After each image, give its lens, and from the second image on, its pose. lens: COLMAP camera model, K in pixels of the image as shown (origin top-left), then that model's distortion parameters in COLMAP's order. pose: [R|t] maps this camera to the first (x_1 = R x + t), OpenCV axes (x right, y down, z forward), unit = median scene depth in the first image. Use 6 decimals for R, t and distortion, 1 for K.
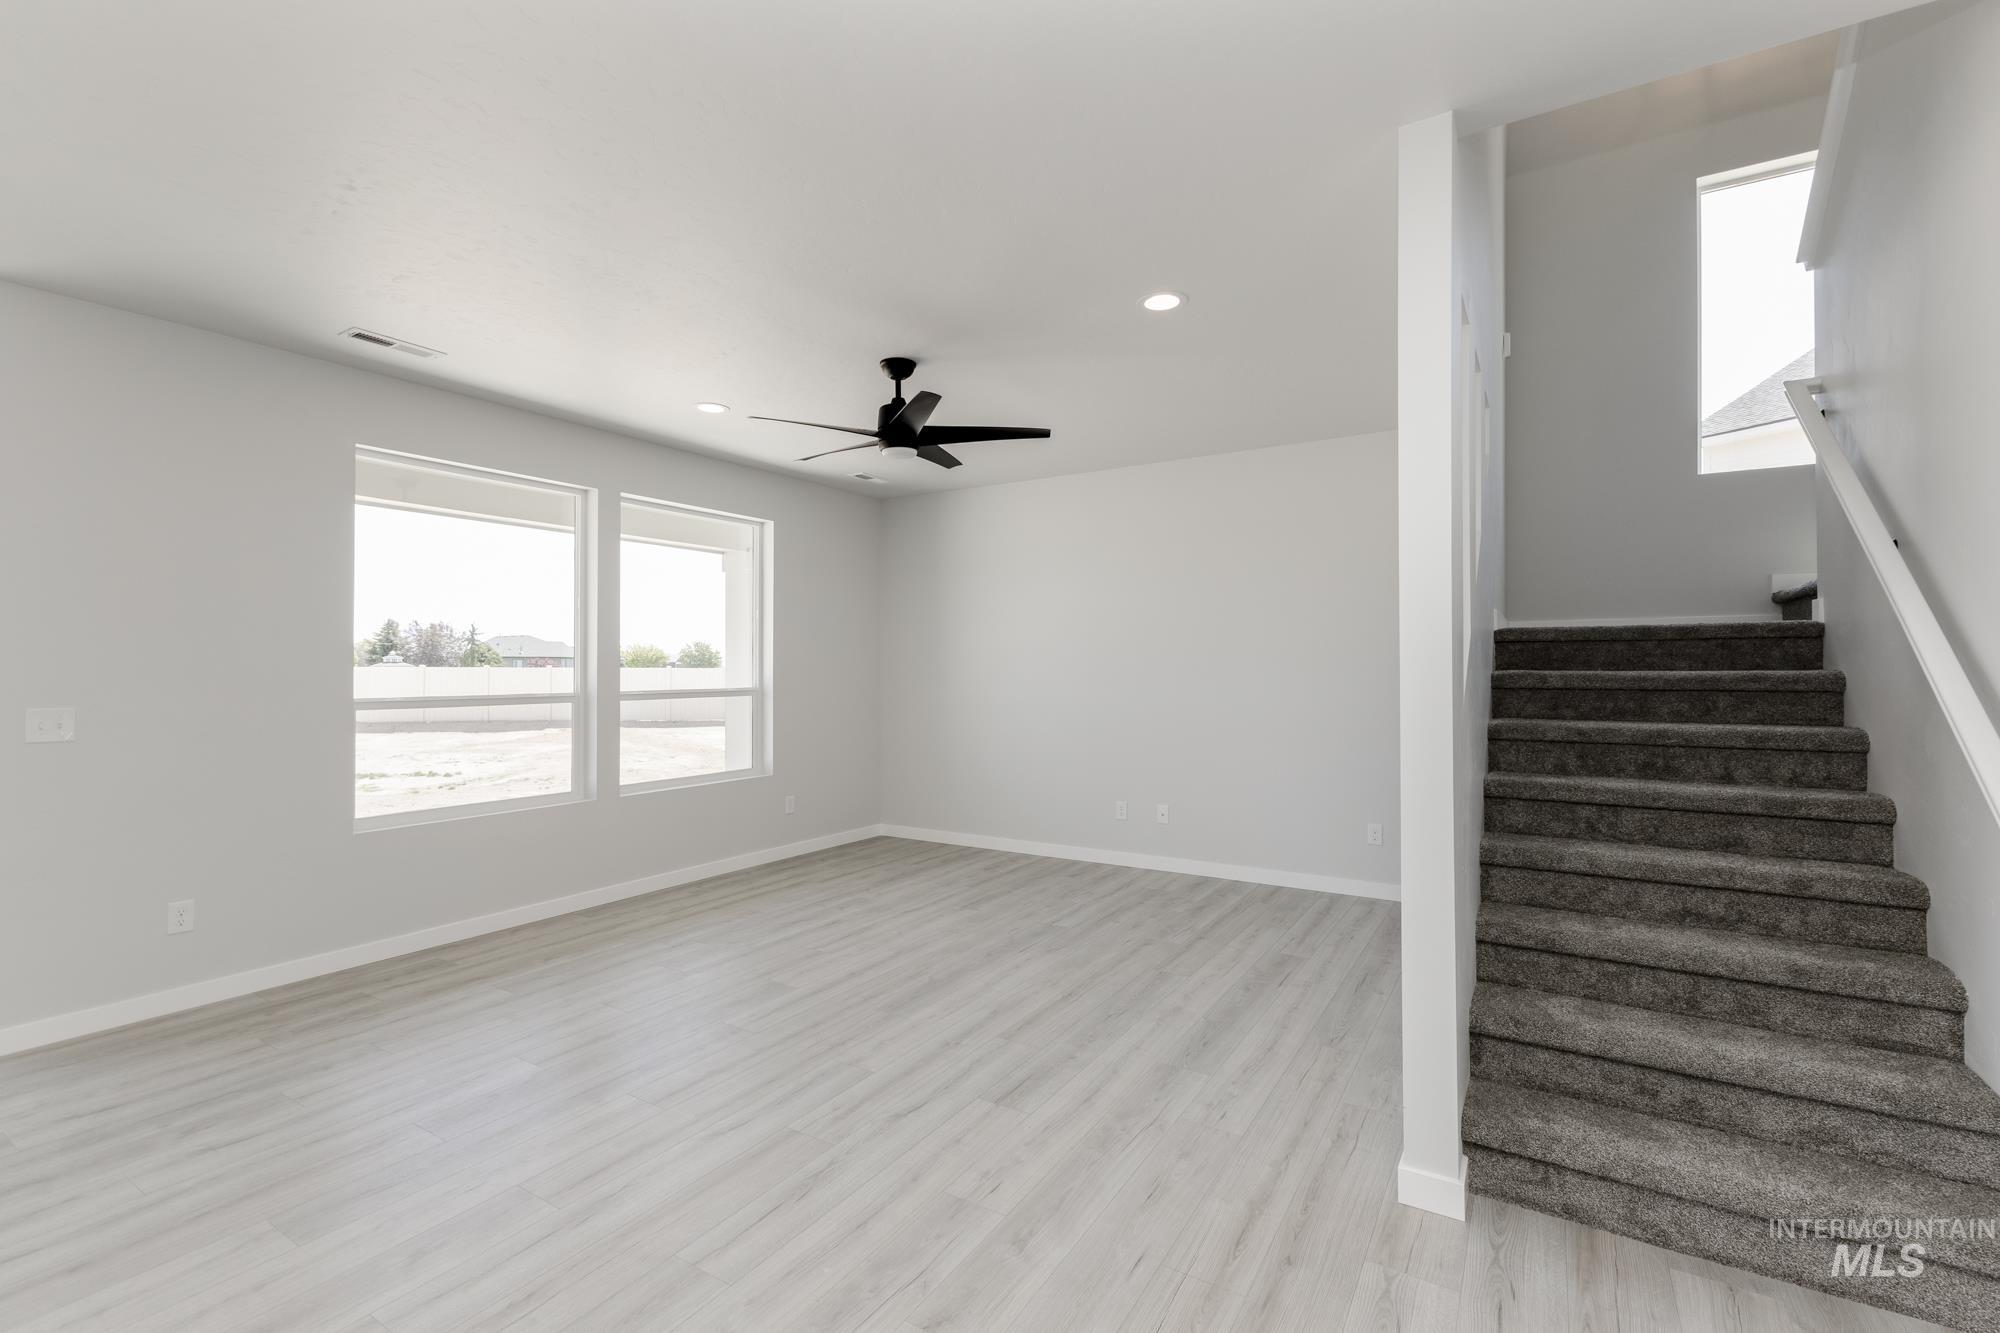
lens RADIAL K [[868.4, 0, 1001.6], [0, 868.4, 658.5], [0, 0, 1]] dist [0.013793, -0.001947]
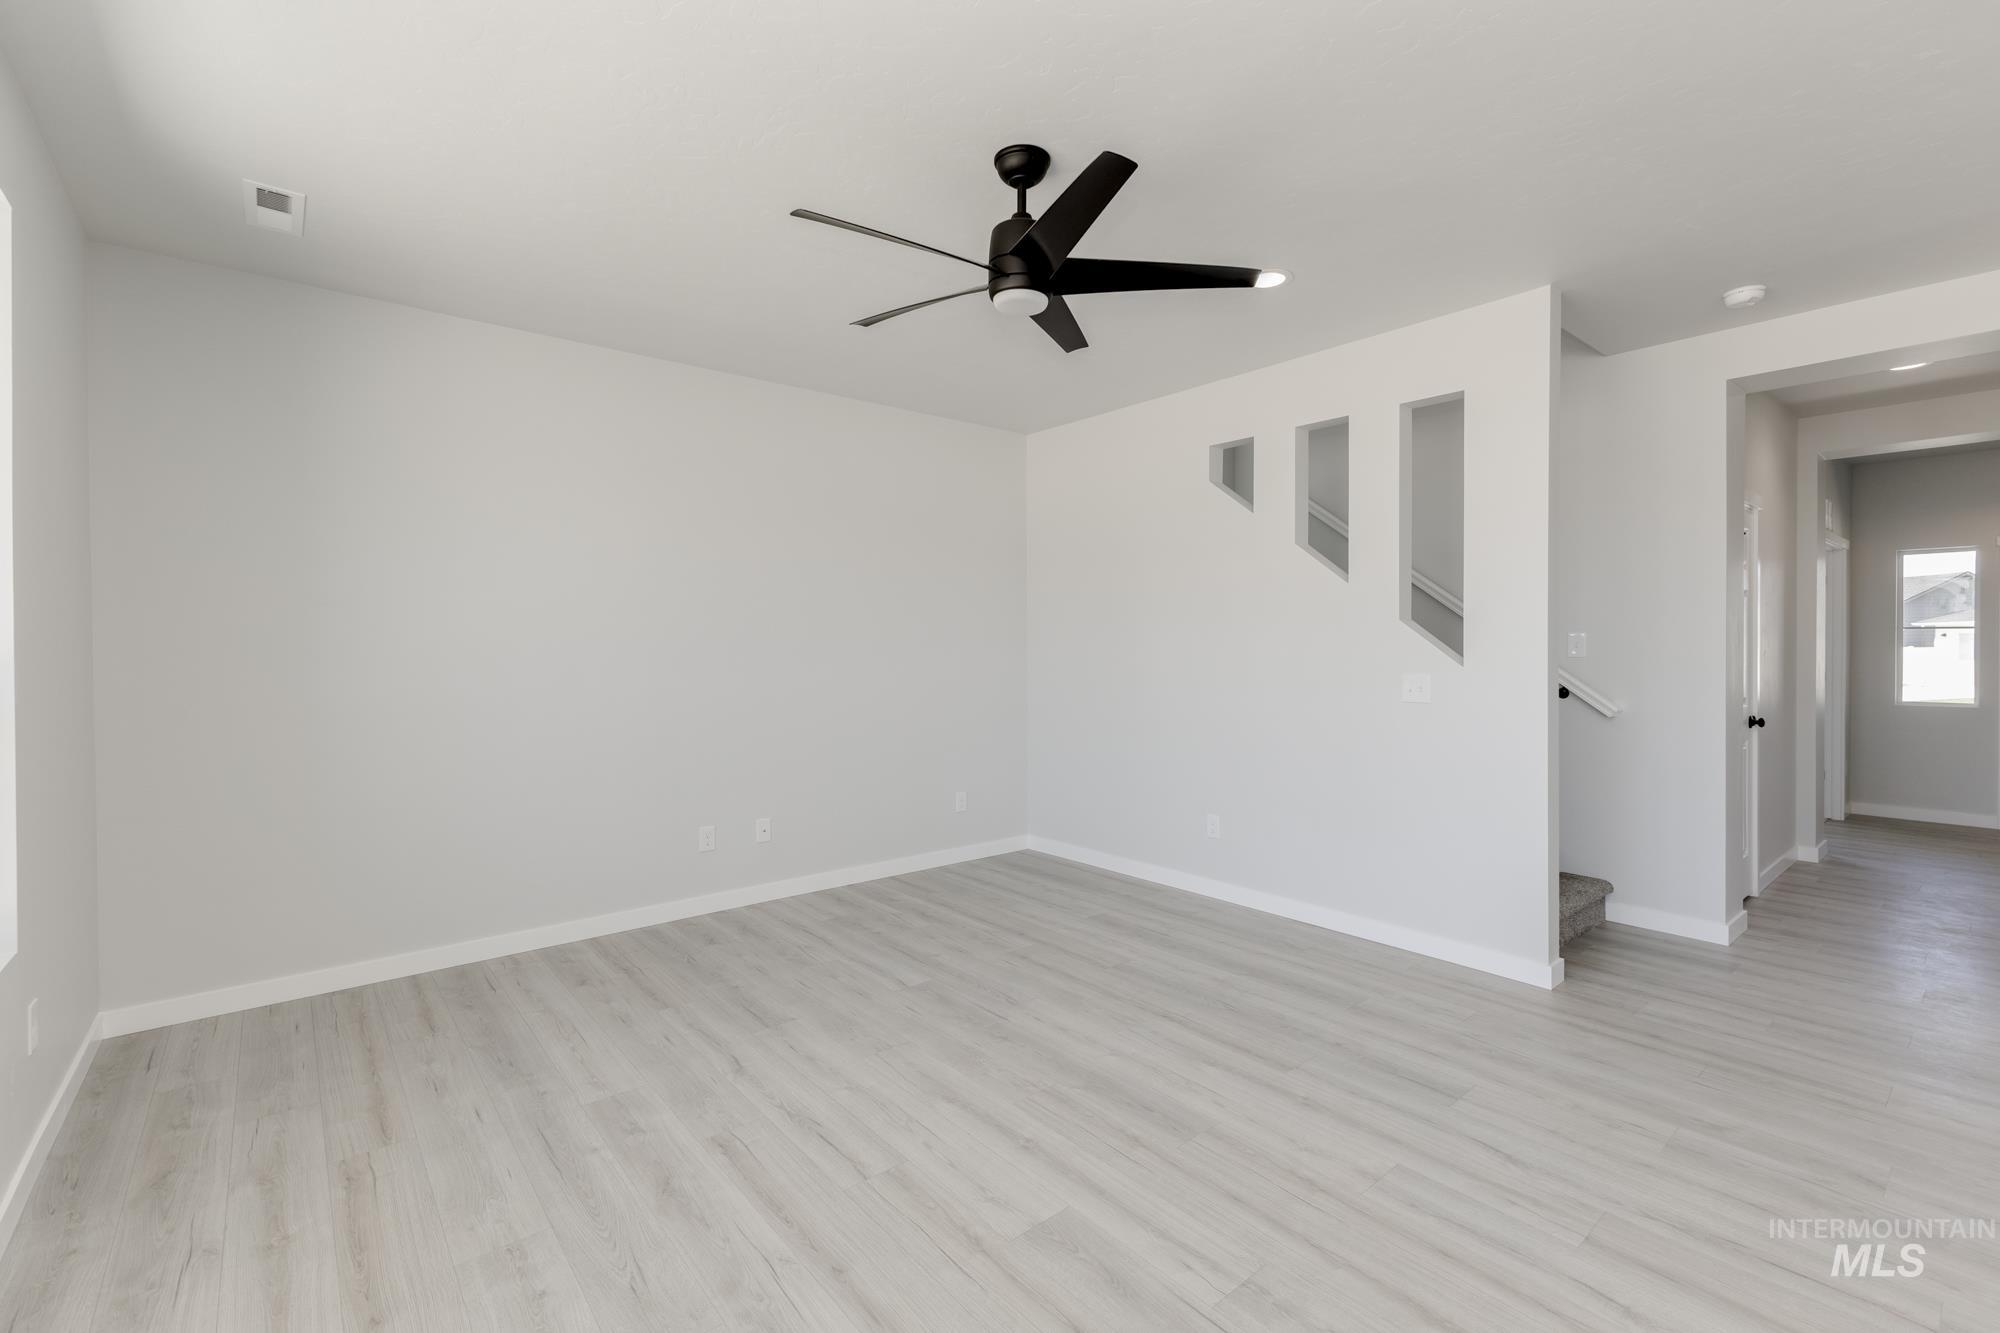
lens RADIAL K [[868.4, 0, 1014.3], [0, 868.4, 647.4], [0, 0, 1]] dist [0.013793, -0.001947]
pose [[0.304746, 0.001575, 0.952432, -0.683653], [-0.010493, 0.999943, 0.001704, 0.015280], [-0.952376, -0.010513, 0.304745, 0.758677]]
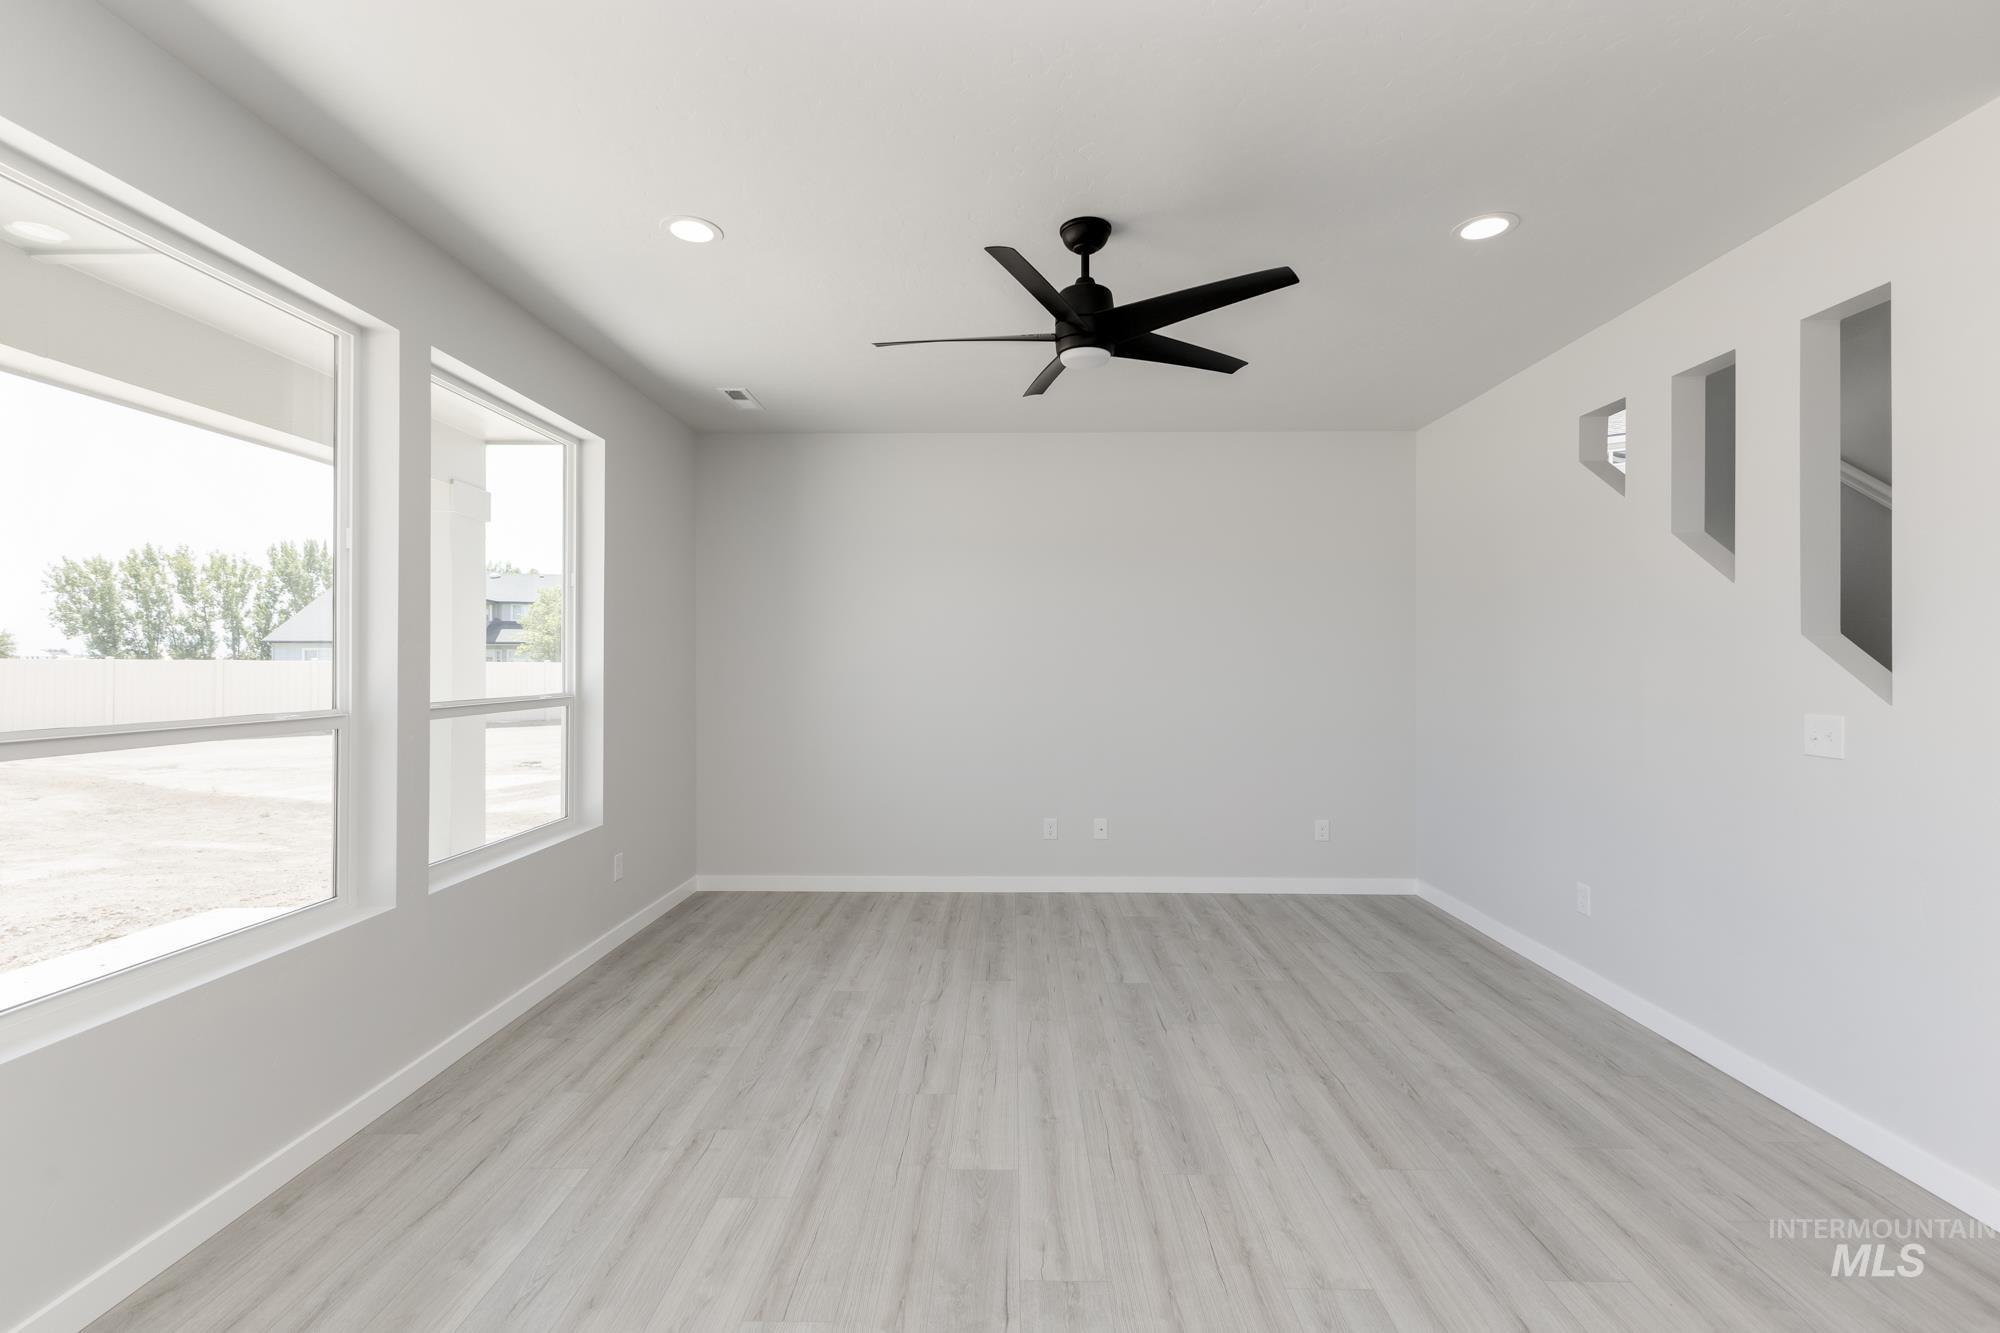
lens RADIAL K [[868.4, 0, 1000.7], [0, 868.4, 655.8], [0, 0, 1]] dist [0.013793, -0.001947]
pose [[0.855364, 0.008228, 0.517963, -0.503156], [-0.010078, 0.999949, 0.000760, 0.004420], [-0.517930, -0.005870, 0.855403, 0.409213]]
